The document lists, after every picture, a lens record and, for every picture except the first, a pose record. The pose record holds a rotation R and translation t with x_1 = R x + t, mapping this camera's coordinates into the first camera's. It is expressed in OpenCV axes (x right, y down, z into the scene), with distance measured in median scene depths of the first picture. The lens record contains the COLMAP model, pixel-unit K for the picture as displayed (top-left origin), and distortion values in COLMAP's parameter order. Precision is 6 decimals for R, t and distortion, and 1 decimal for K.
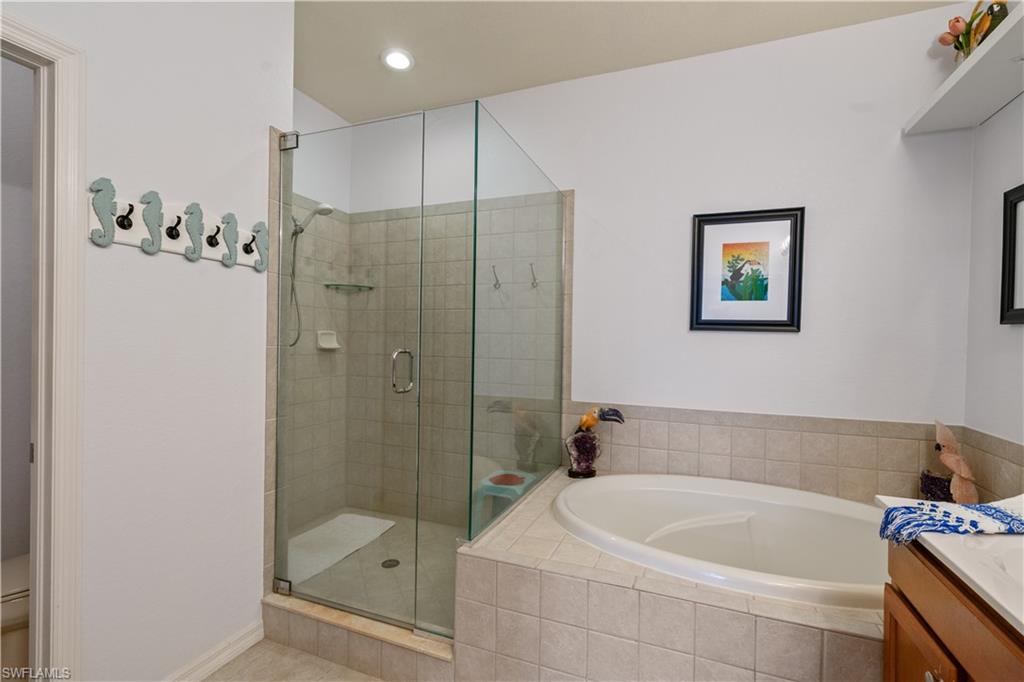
lens RADIAL K [[469.2, 0, 509.6], [0, 469.2, 340.8], [0, 0, 1]] dist [-0.003797, 0.002759]
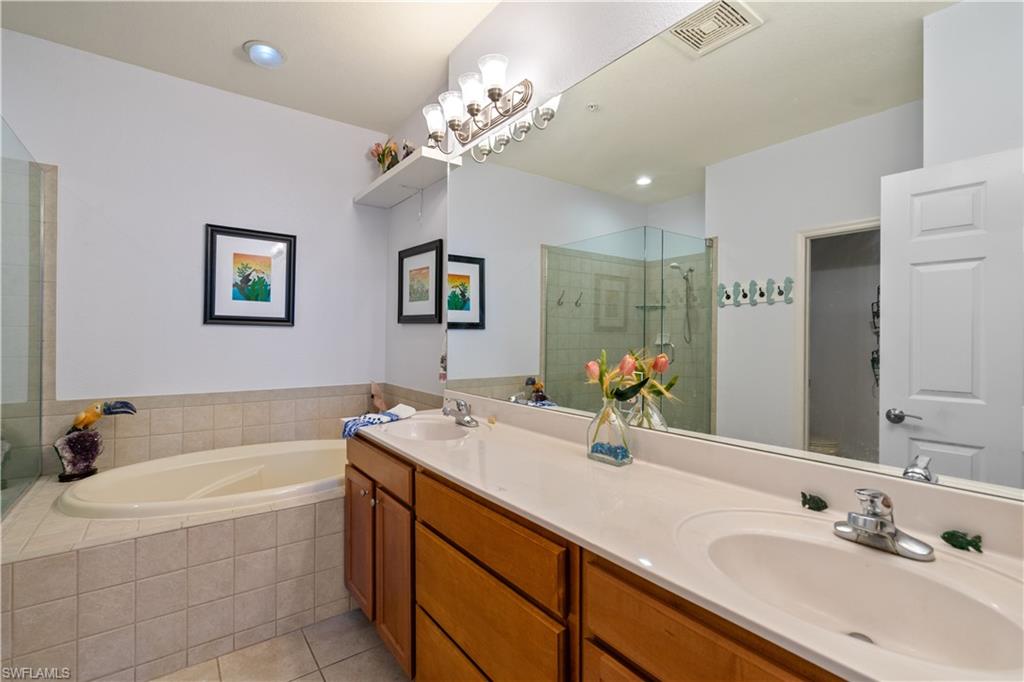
lens RADIAL K [[469.2, 0, 515.4], [0, 469.2, 336.6], [0, 0, 1]] dist [-0.003797, 0.002759]
pose [[0.524166, -0.012562, 0.851523, -0.194573], [0.004144, 0.999917, 0.012200, -0.002589], [-0.851606, -0.002866, 0.524175, -0.251308]]
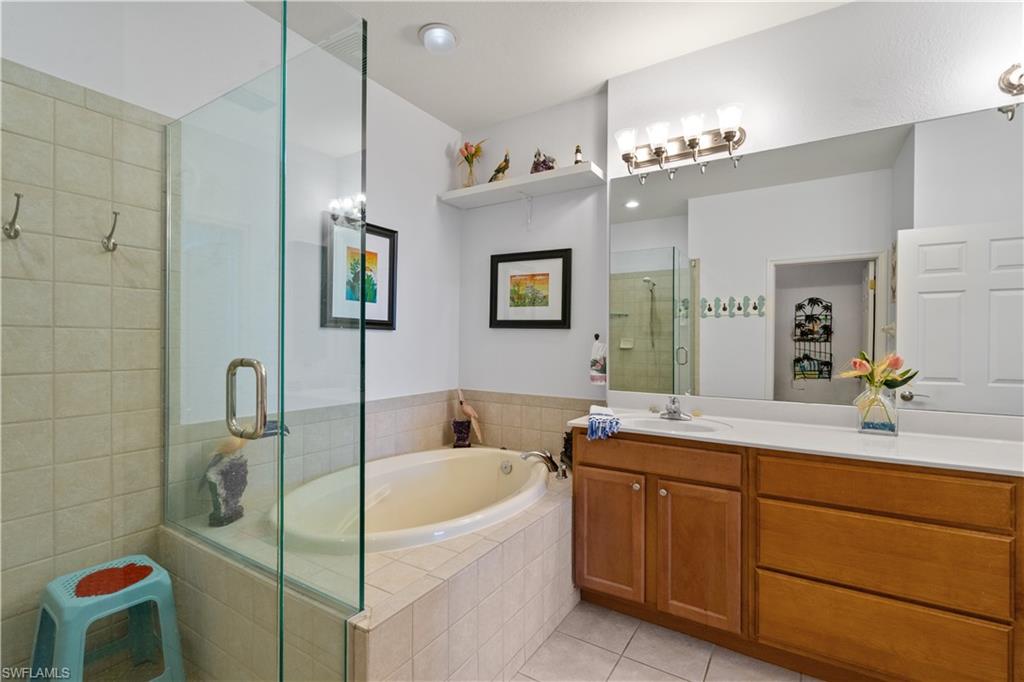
lens RADIAL K [[469.2, 0, 514.2], [0, 469.2, 343.1], [0, 0, 1]] dist [-0.003797, 0.002759]
pose [[0.177052, -0.015637, 0.984077, -0.526217], [-0.000989, 0.999870, 0.016065, -0.004527], [-0.984201, -0.003817, 0.177014, 0.436140]]
